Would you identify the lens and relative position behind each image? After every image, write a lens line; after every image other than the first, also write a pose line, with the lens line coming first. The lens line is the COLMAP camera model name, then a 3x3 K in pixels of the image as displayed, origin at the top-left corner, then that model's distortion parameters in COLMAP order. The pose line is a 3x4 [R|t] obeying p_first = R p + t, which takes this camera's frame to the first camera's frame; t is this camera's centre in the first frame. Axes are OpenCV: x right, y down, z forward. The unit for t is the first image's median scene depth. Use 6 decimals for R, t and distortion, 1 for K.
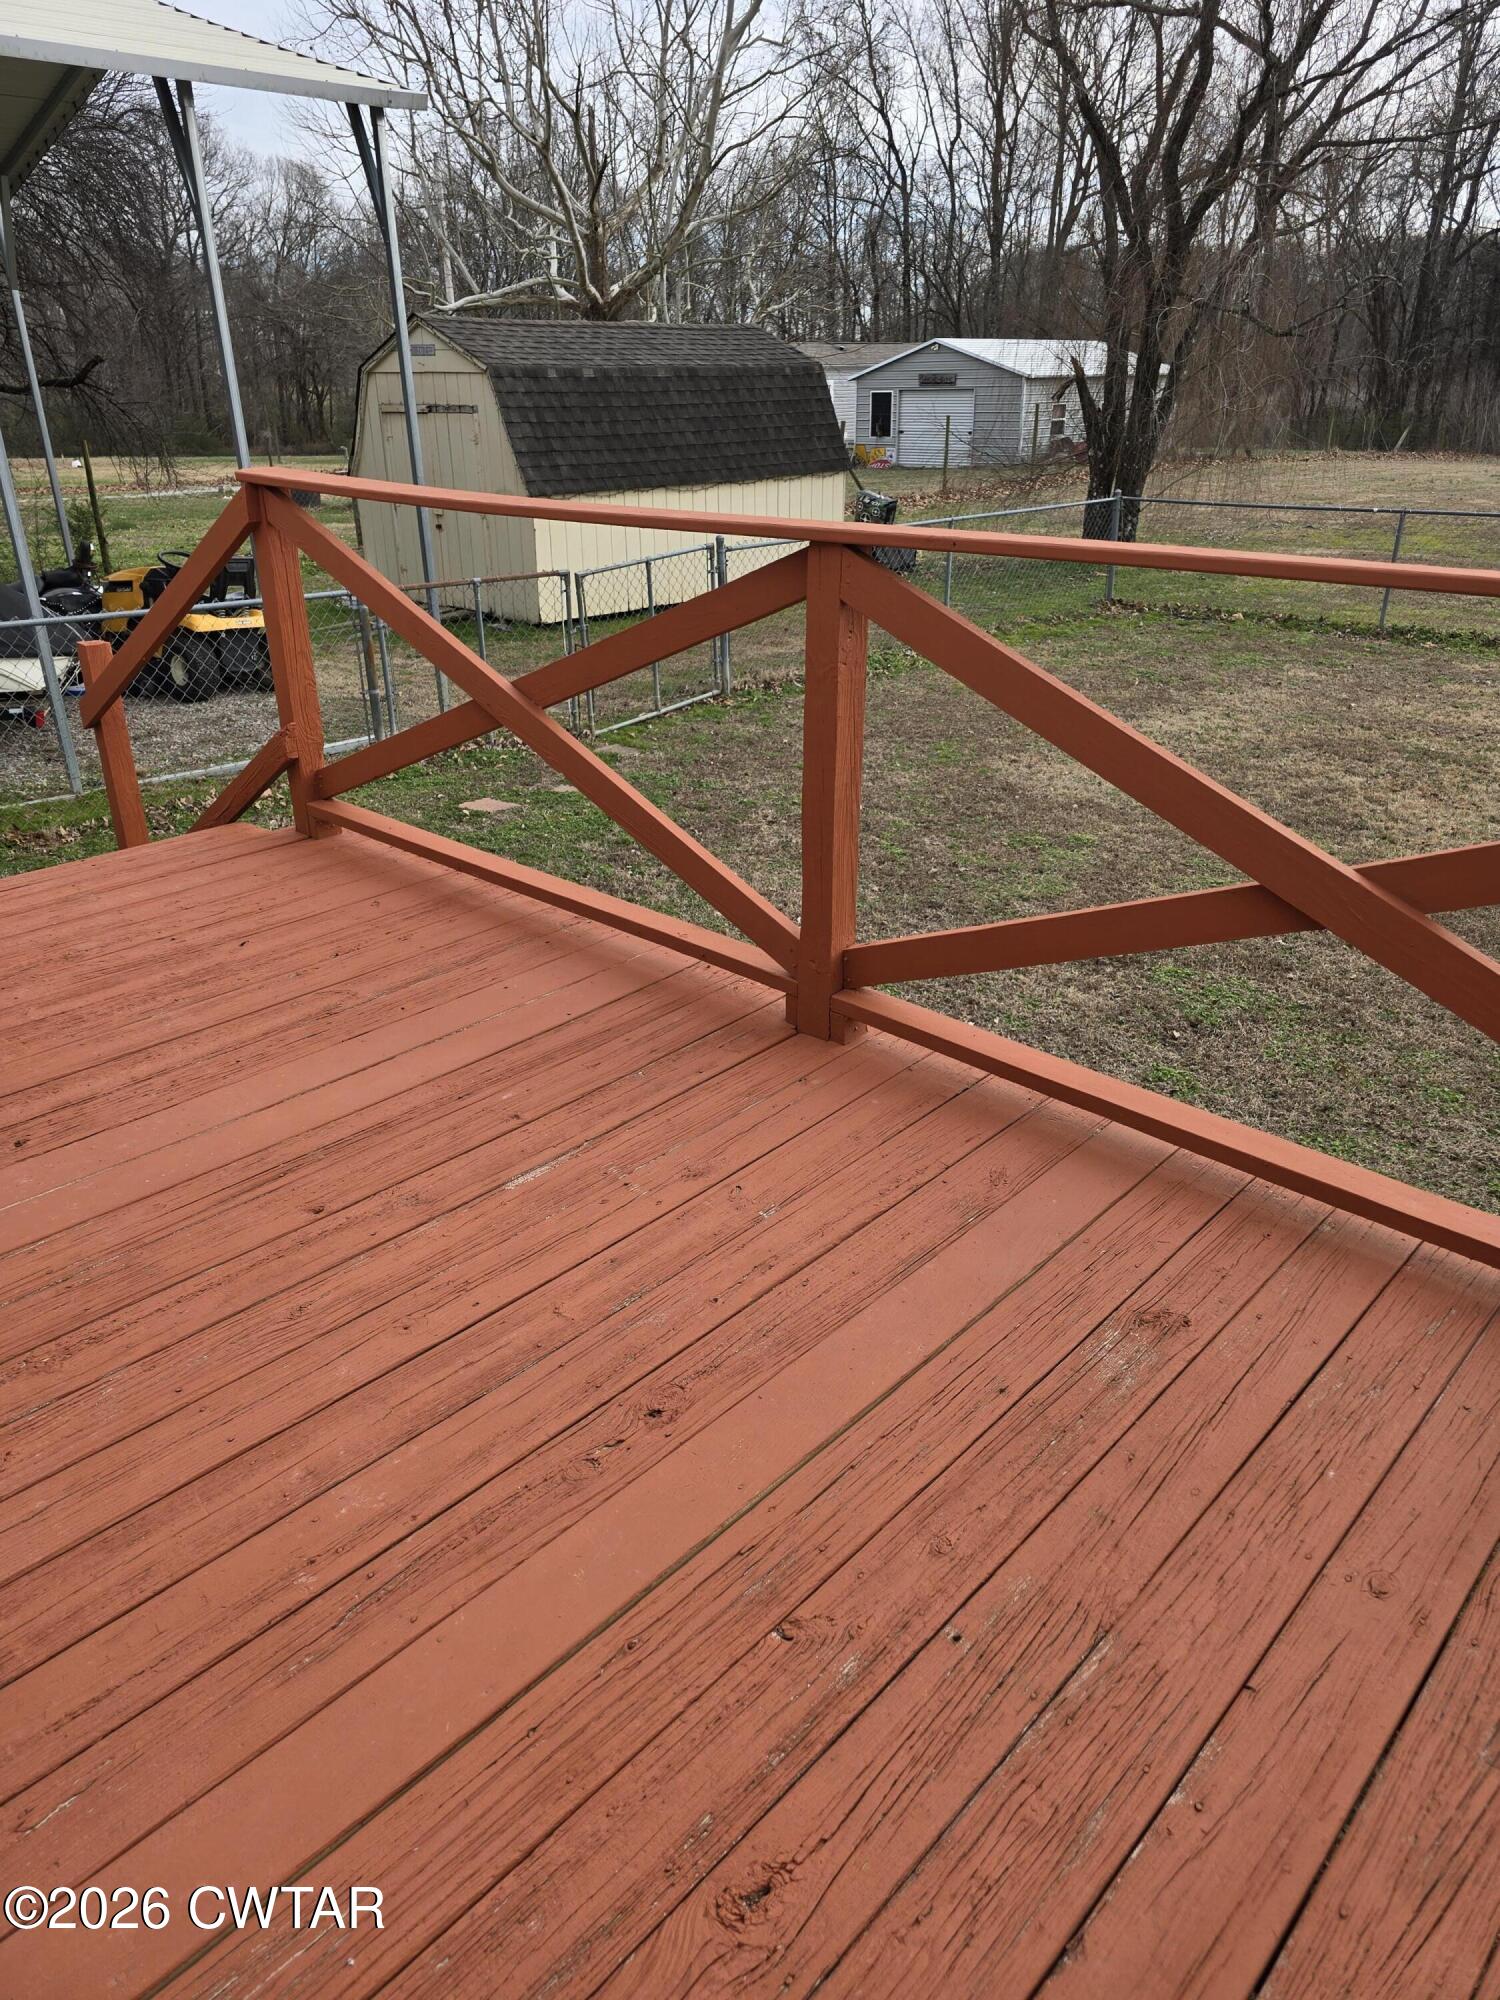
lens RADIAL K [[1338.4, 0, 746.2], [0, 1338.4, 1009.0], [0, 0, 1]] dist [0.026426, -0.001474]
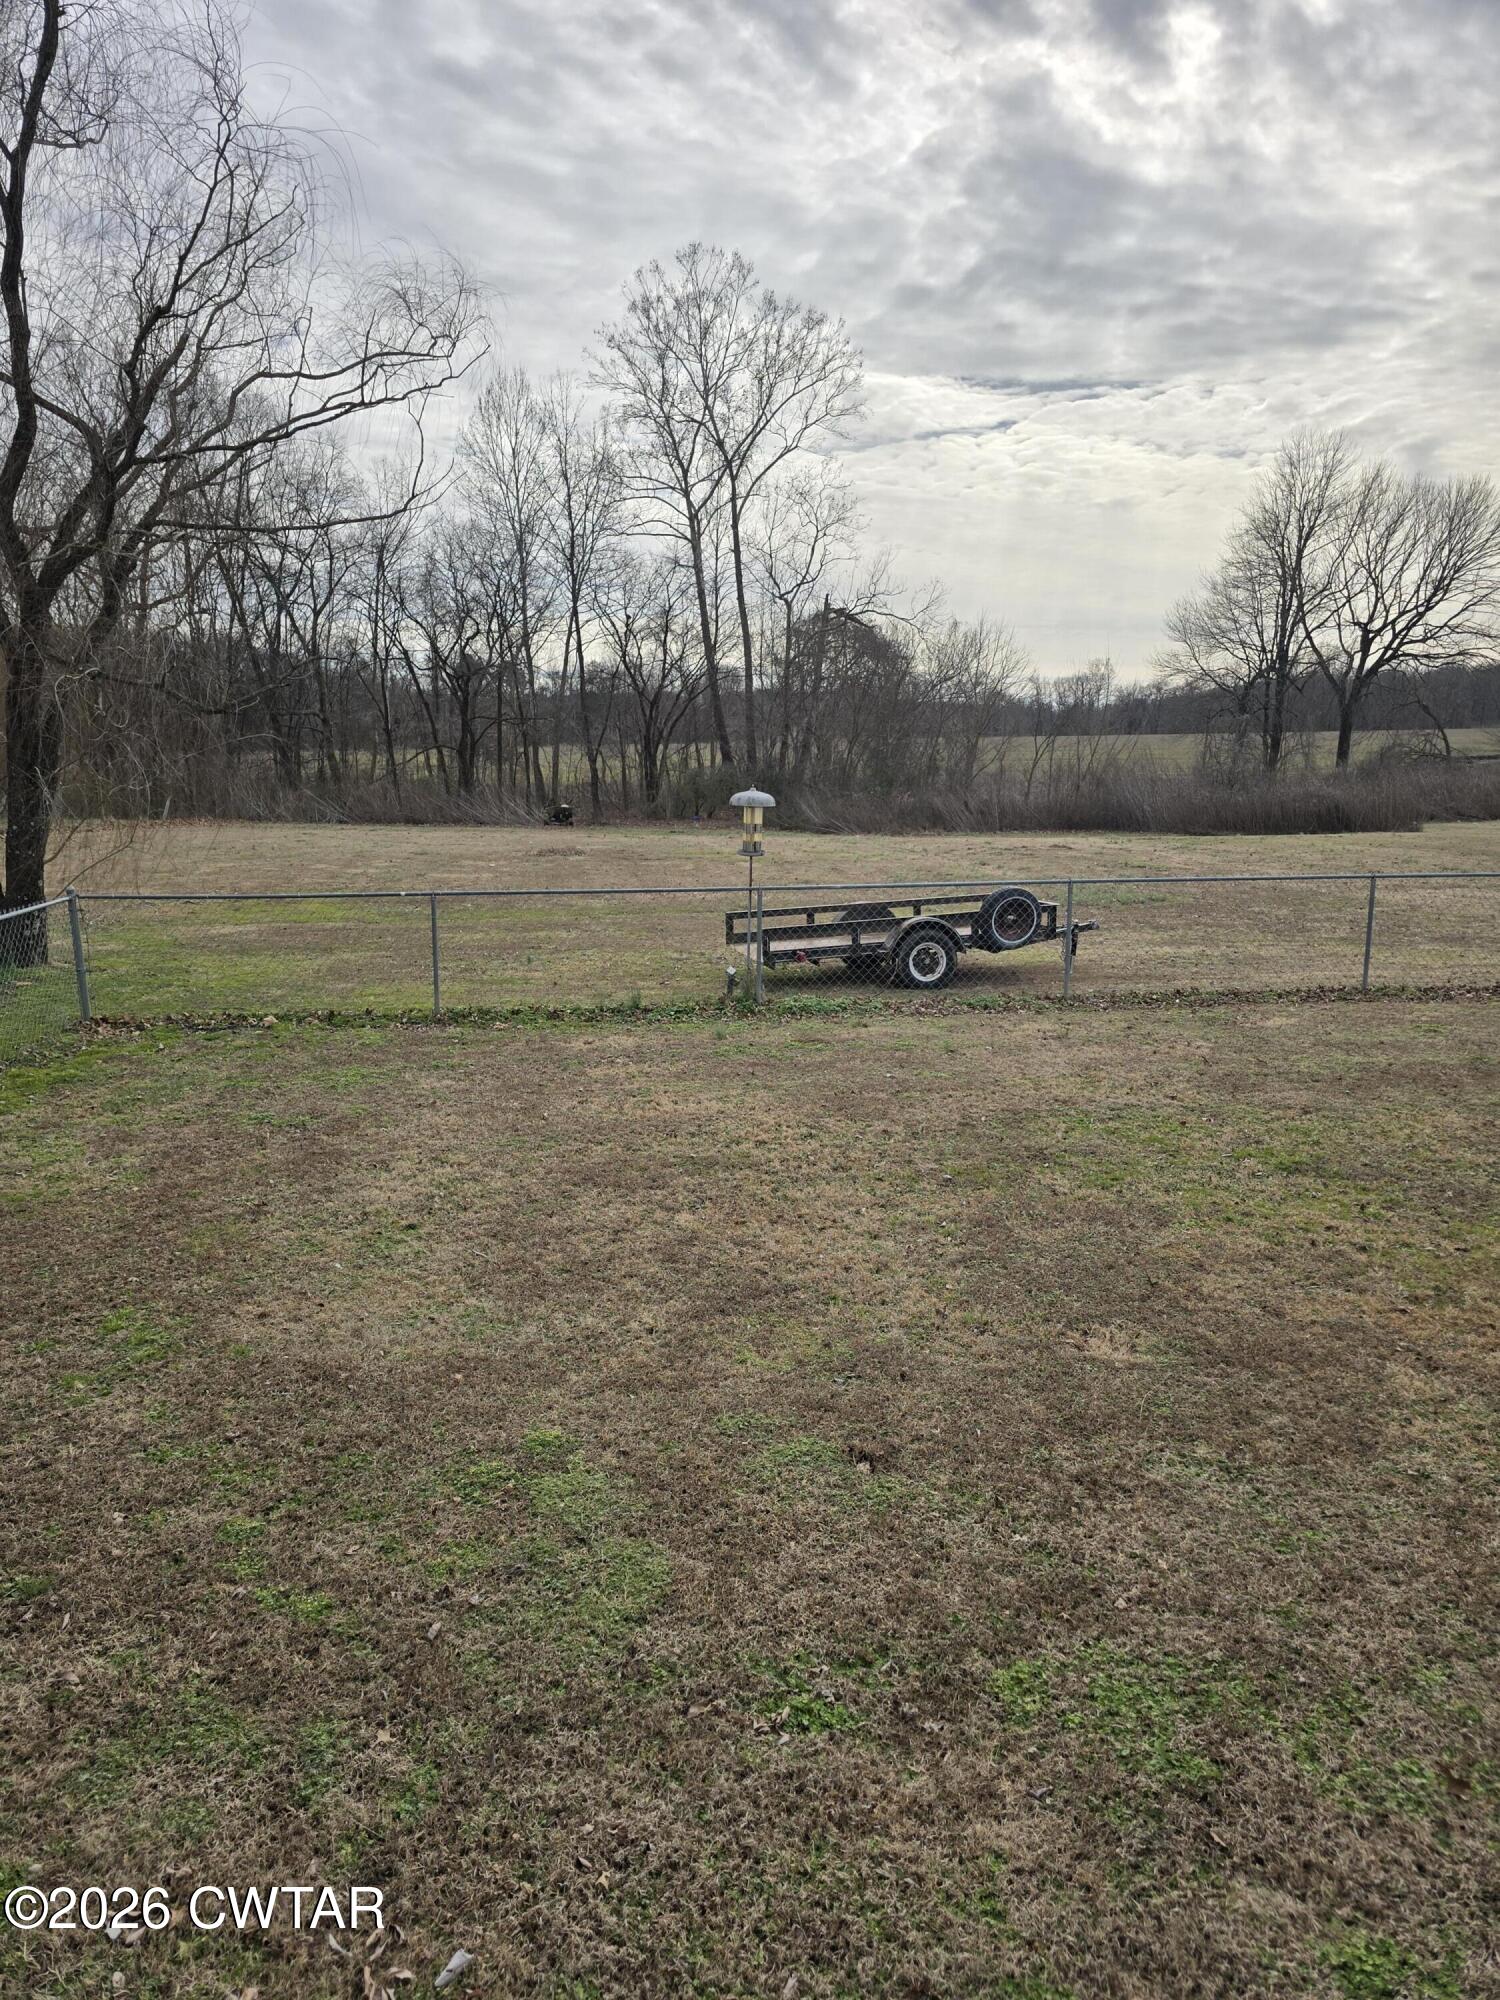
lens RADIAL K [[1338.4, 0, 751.9], [0, 1338.4, 998.5], [0, 0, 1]] dist [0.026426, -0.001474]
pose [[0.648390, -0.136887, 0.748901, -0.066017], [0.321486, 0.940923, -0.106354, -0.109202], [-0.690100, 0.309720, 0.654092, 0.217808]]
